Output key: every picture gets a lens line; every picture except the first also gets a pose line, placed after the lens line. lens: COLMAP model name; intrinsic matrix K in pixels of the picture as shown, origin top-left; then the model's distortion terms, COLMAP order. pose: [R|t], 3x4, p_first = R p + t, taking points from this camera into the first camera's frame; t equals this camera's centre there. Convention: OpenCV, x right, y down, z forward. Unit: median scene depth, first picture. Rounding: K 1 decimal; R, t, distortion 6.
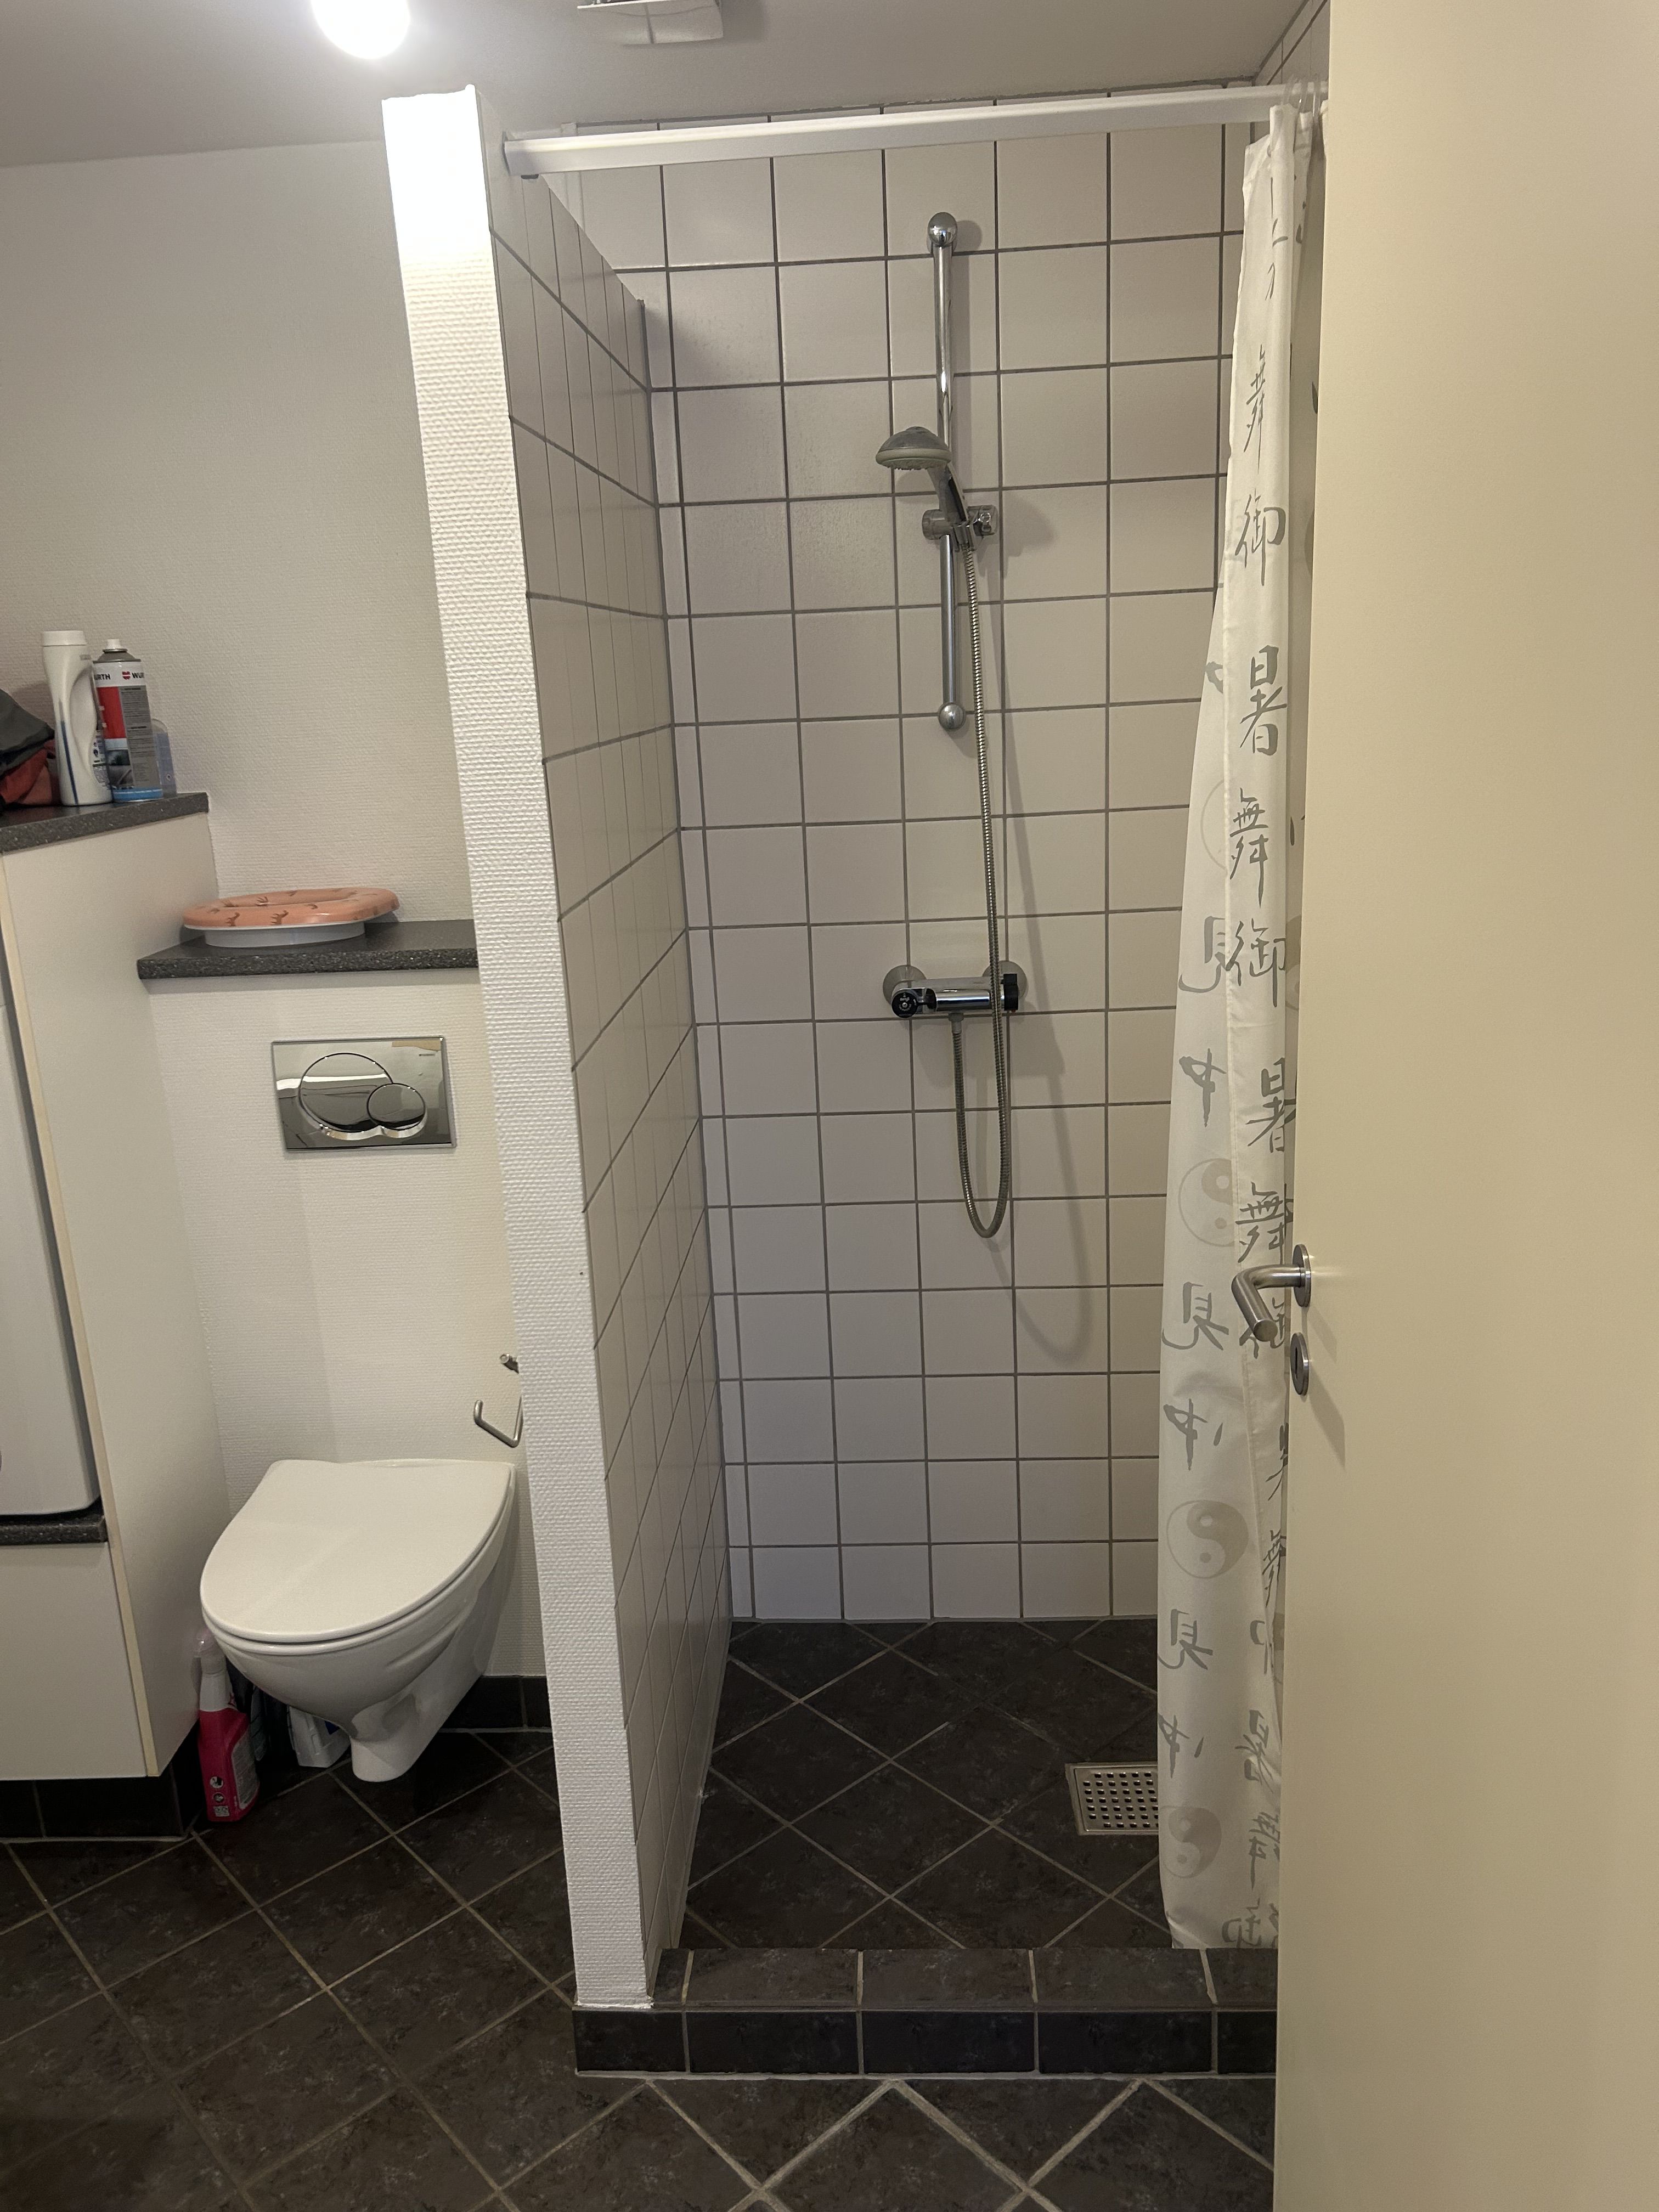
lens RADIAL K [[1664.2, 0, 833.1], [0, 1664.2, 1133.8], [0, 0, 1]] dist [0.063661, -0.069298]
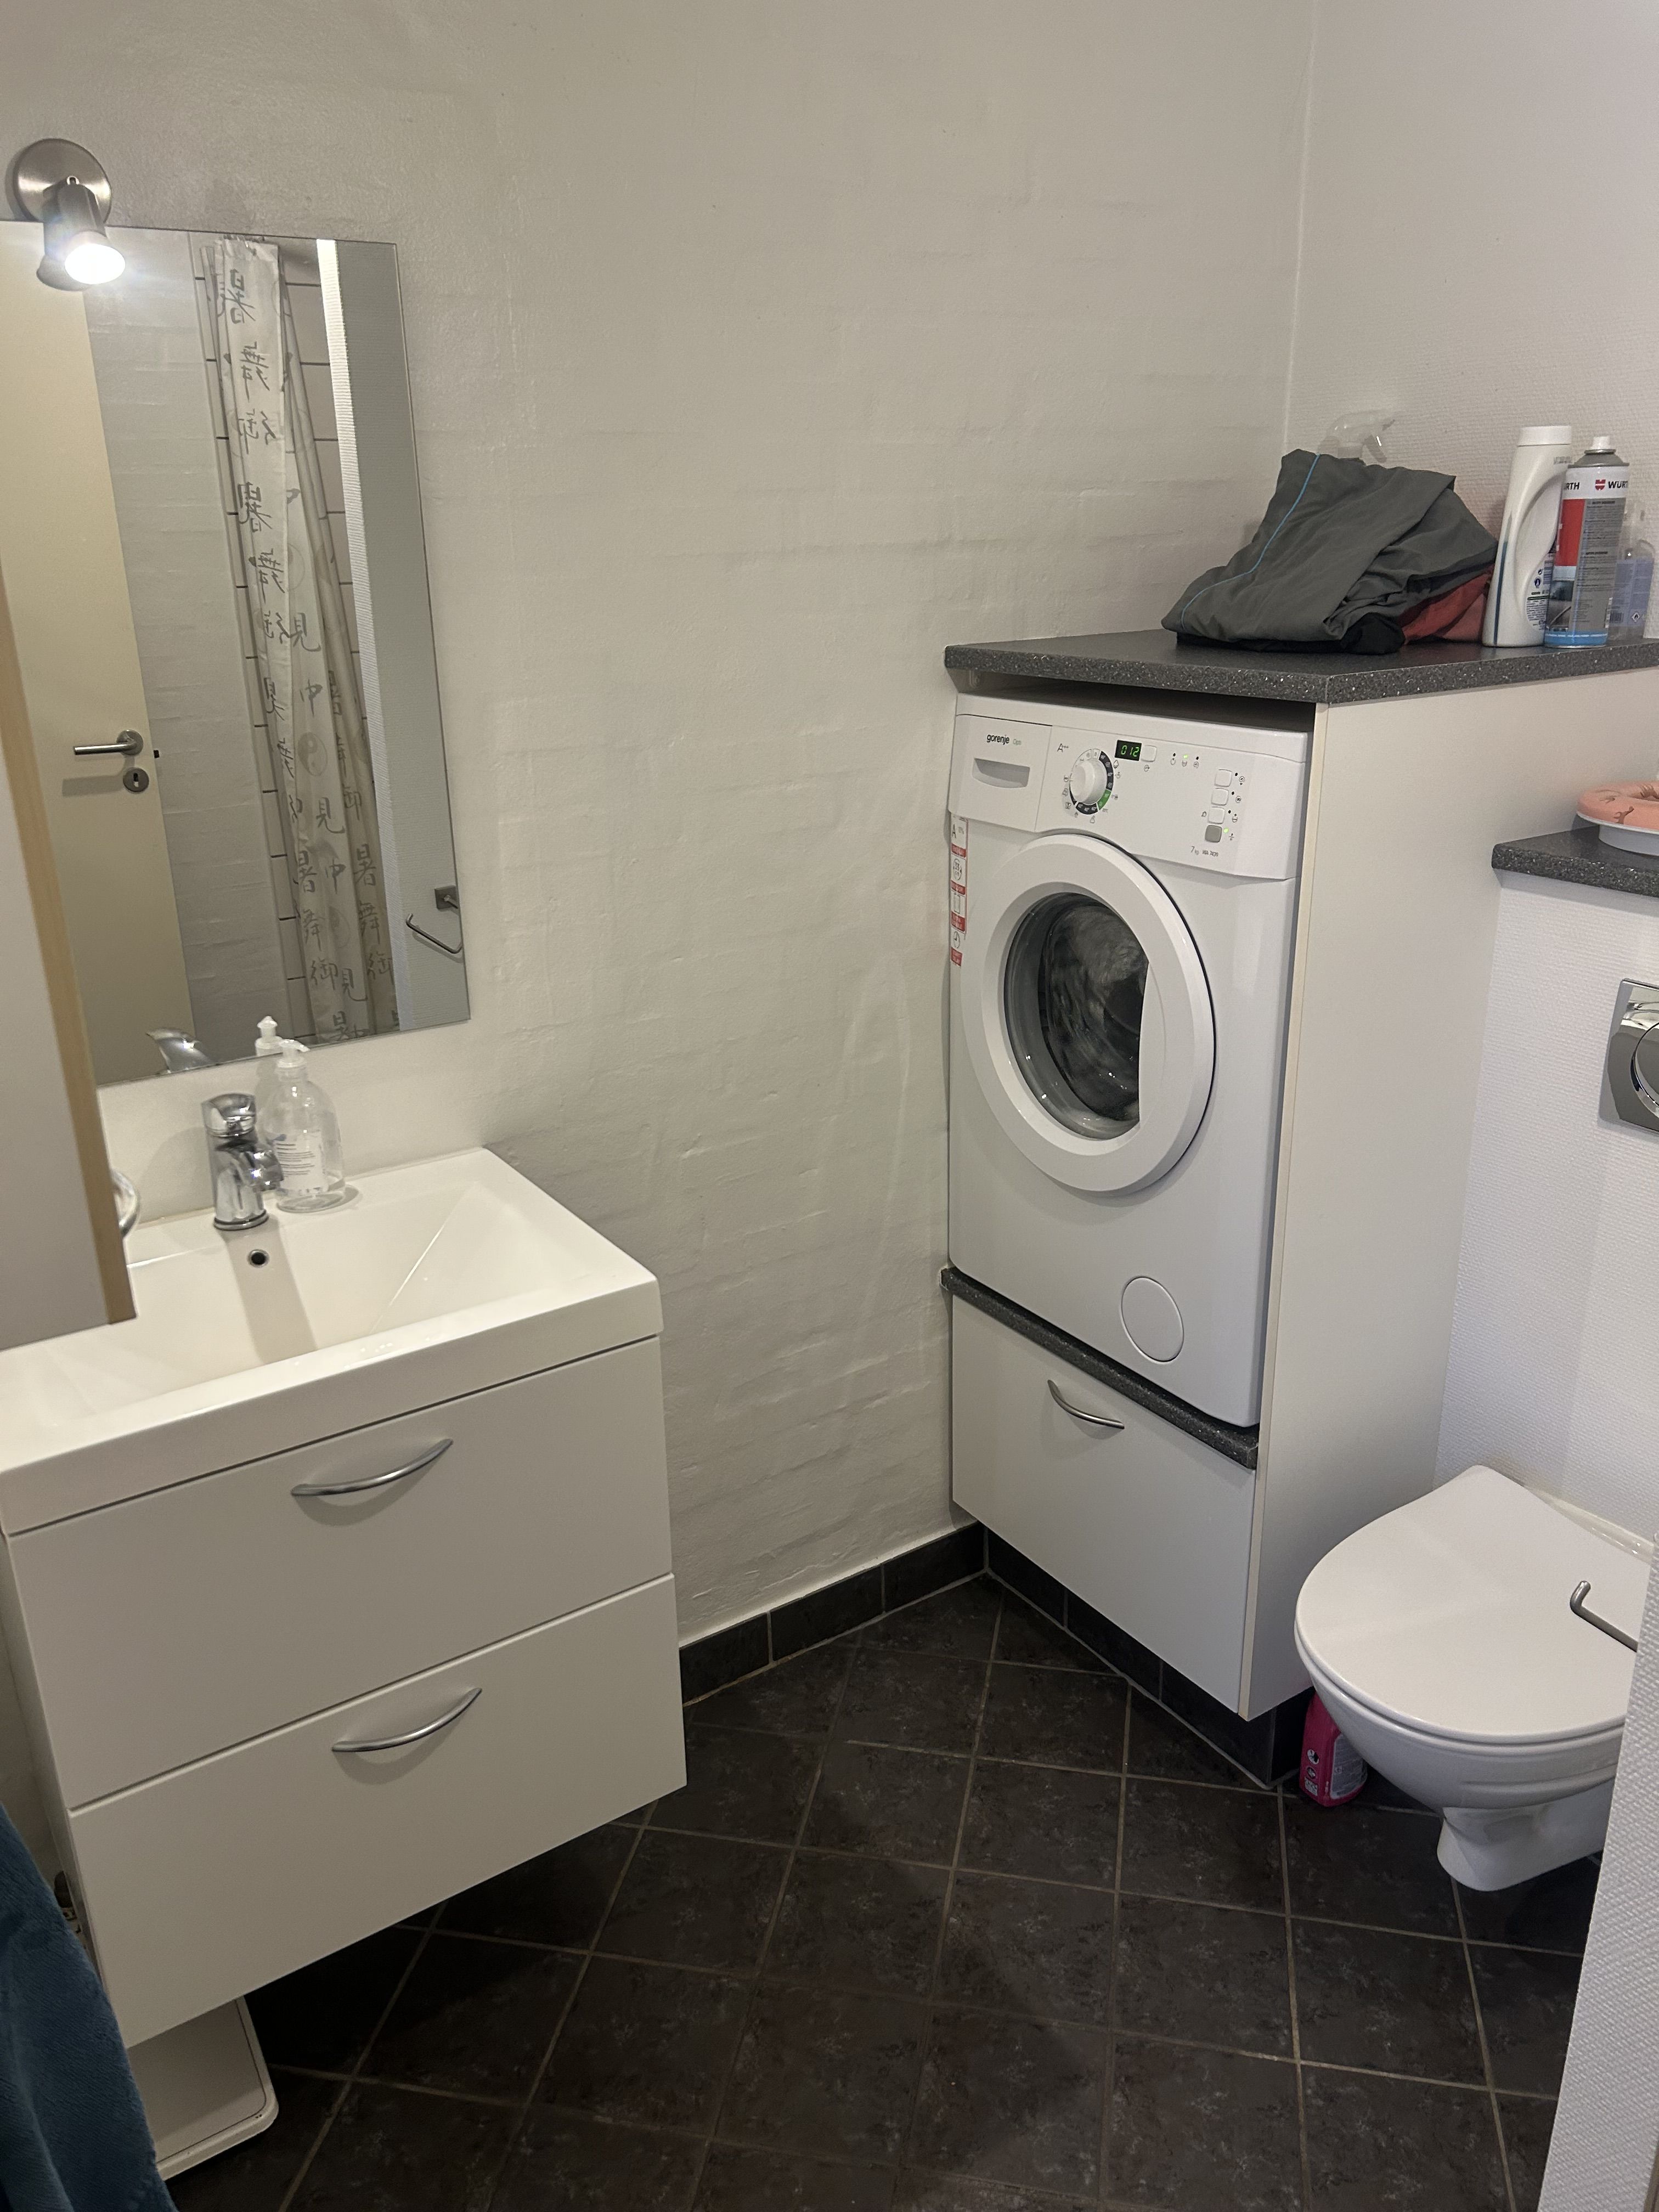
lens RADIAL K [[1664.2, 0, 833.1], [0, 1664.2, 1133.8], [0, 0, 1]] dist [0.063661, -0.069298]
pose [[0.589554, 0.314271, -0.744083, 0.050950], [-0.224840, 0.948646, 0.222525, -0.079469], [0.775805, 0.036109, 0.629939, 0.236572]]
